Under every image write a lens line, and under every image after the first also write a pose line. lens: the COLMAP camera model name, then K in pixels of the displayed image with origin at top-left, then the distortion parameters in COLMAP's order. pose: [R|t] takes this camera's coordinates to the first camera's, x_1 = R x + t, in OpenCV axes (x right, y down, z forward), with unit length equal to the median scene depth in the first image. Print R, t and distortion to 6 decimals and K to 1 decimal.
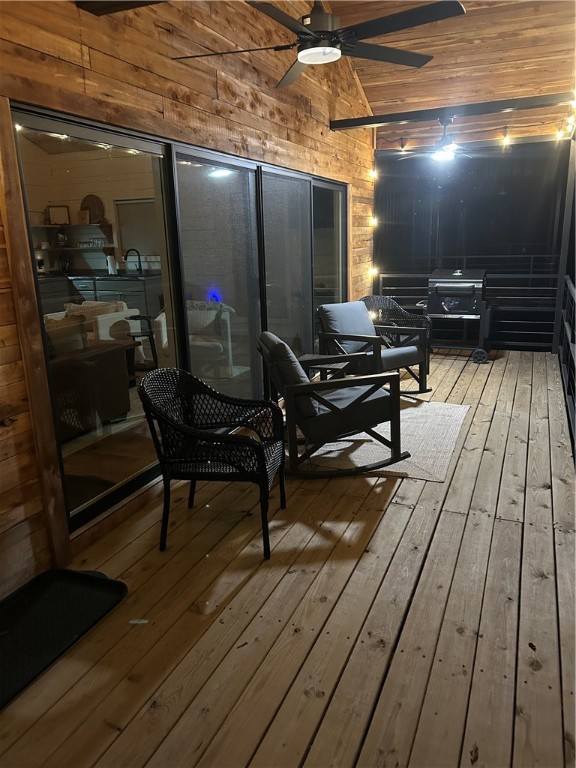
lens RADIAL K [[575.8, 0, 286.0], [0, 575.8, 383.9], [0, 0, 1]] dist [0.052099, -0.049501]
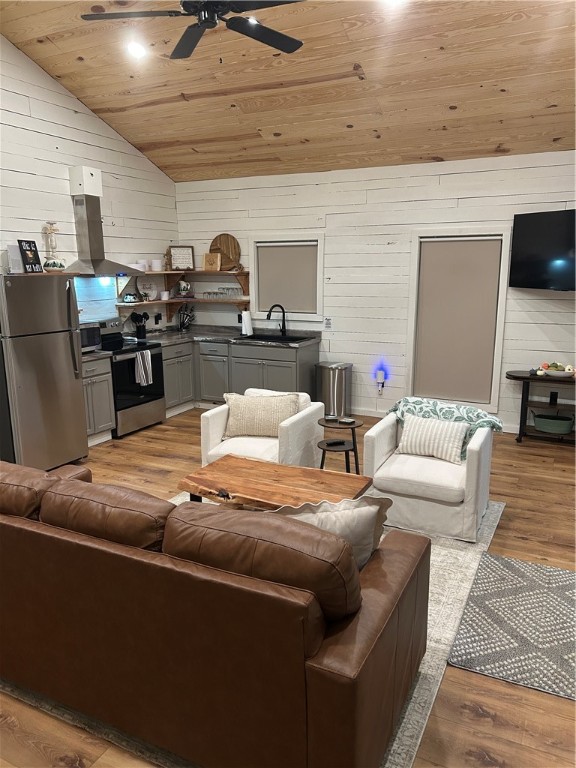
lens RADIAL K [[575.8, 0, 287.3], [0, 575.8, 394.3], [0, 0, 1]] dist [0.052099, -0.049501]
pose [[0.998059, 0.038974, -0.048579, -0.202053], [-0.040082, 0.998953, -0.022048, -0.091810], [0.047669, 0.023953, 0.998576, 0.217996]]
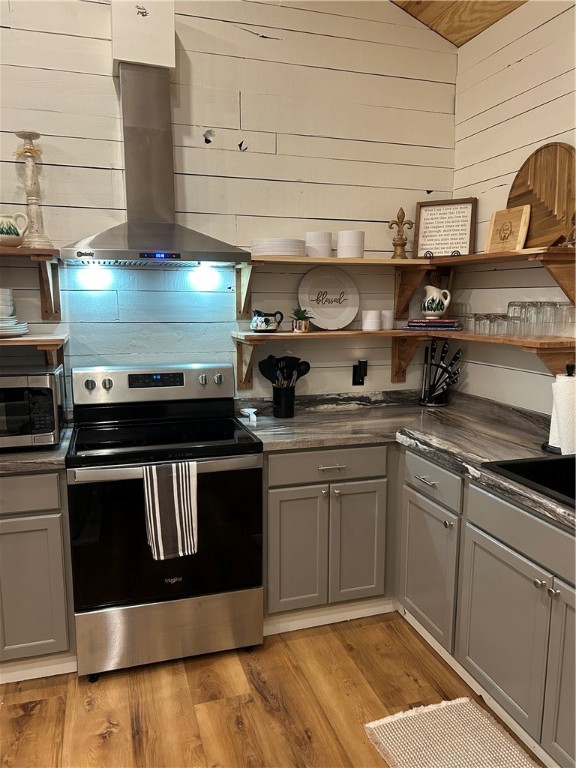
lens RADIAL K [[575.8, 0, 300.4], [0, 575.8, 389.0], [0, 0, 1]] dist [0.052099, -0.049501]
pose [[0.663020, 0.151151, -0.733183, -0.196001], [-0.205371, 0.978553, 0.016019, -0.194356], [0.719880, 0.139953, 0.679843, 0.744532]]
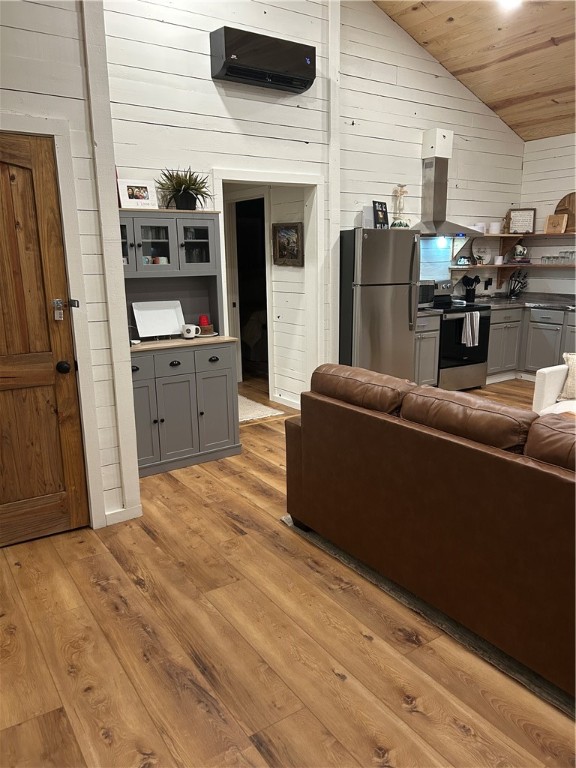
lens RADIAL K [[575.8, 0, 299.0], [0, 575.8, 397.0], [0, 0, 1]] dist [0.052099, -0.049501]
pose [[0.850466, 0.154576, -0.502805, -0.222499], [-0.150780, 0.987376, 0.048510, -0.055490], [0.503957, 0.034557, 0.863037, 0.203436]]
